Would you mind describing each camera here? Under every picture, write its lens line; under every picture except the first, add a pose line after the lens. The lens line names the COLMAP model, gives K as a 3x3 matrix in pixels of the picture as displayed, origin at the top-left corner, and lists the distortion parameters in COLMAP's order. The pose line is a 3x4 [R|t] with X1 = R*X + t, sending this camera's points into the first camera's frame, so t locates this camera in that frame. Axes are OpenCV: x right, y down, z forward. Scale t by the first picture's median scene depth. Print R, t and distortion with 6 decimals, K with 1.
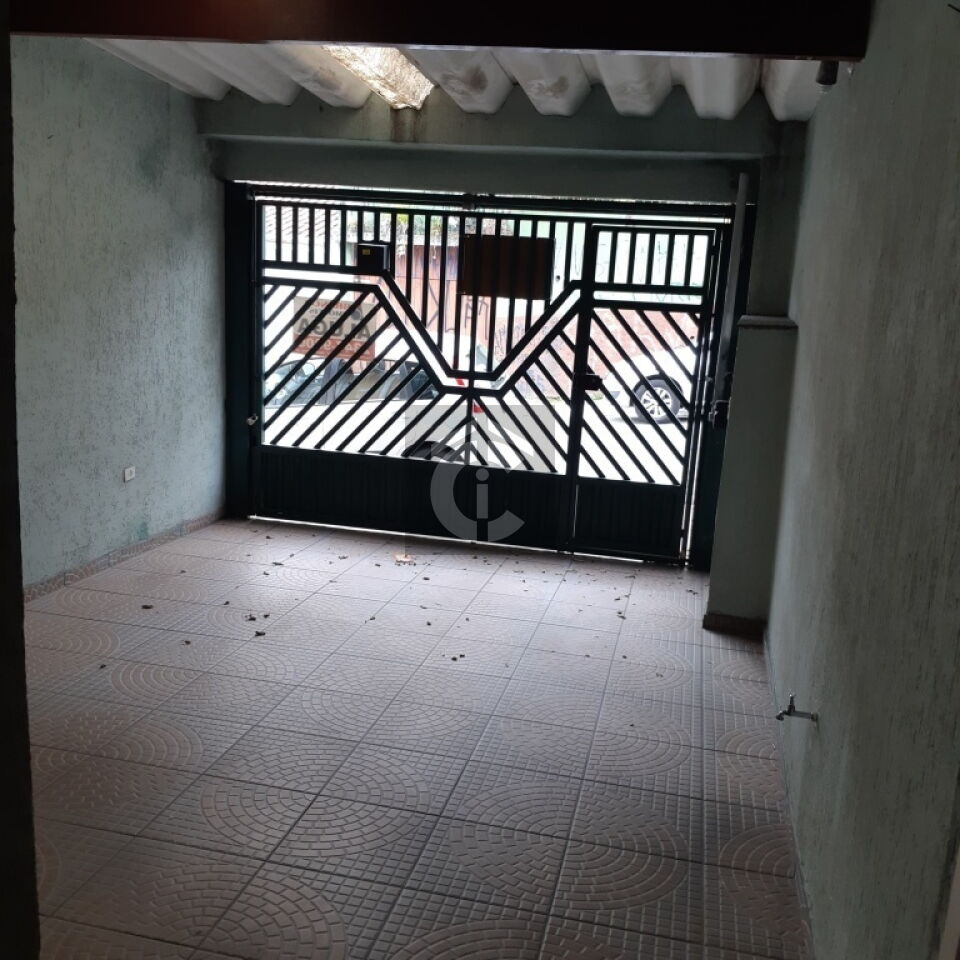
lens RADIAL K [[994.5, 0, 479.5], [0, 994.5, 469.5], [0, 0, 1]] dist [0.124669, -0.305576]
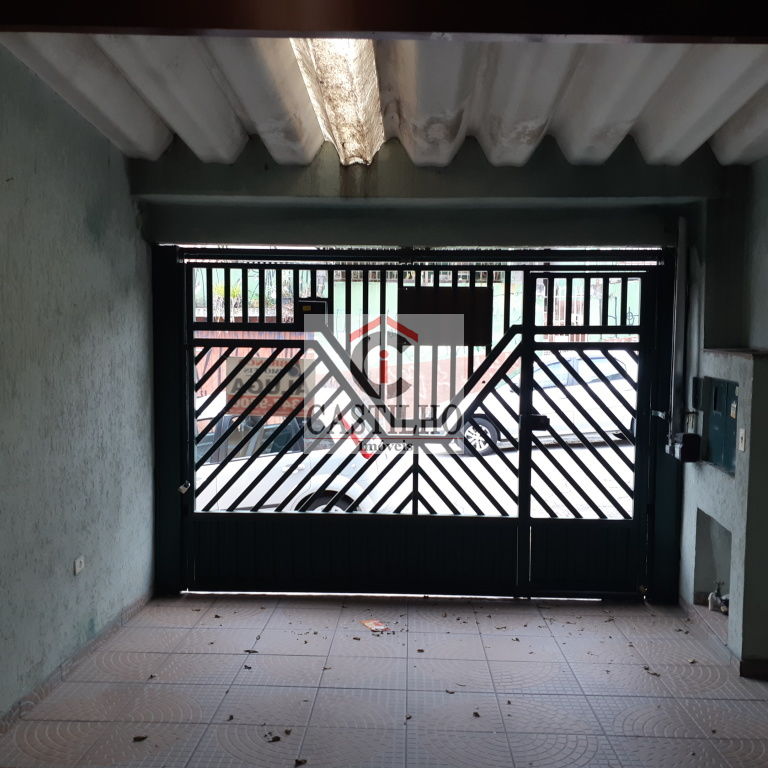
lens RADIAL K [[795.6, 0, 383.6], [0, 795.6, 375.6], [0, 0, 1]] dist [0.124669, -0.305576]
pose [[0.983033, -0.057296, 0.174252, -0.181475], [0.082622, 0.986449, -0.141748, -0.033231], [-0.163769, 0.153739, 0.974445, 0.229028]]
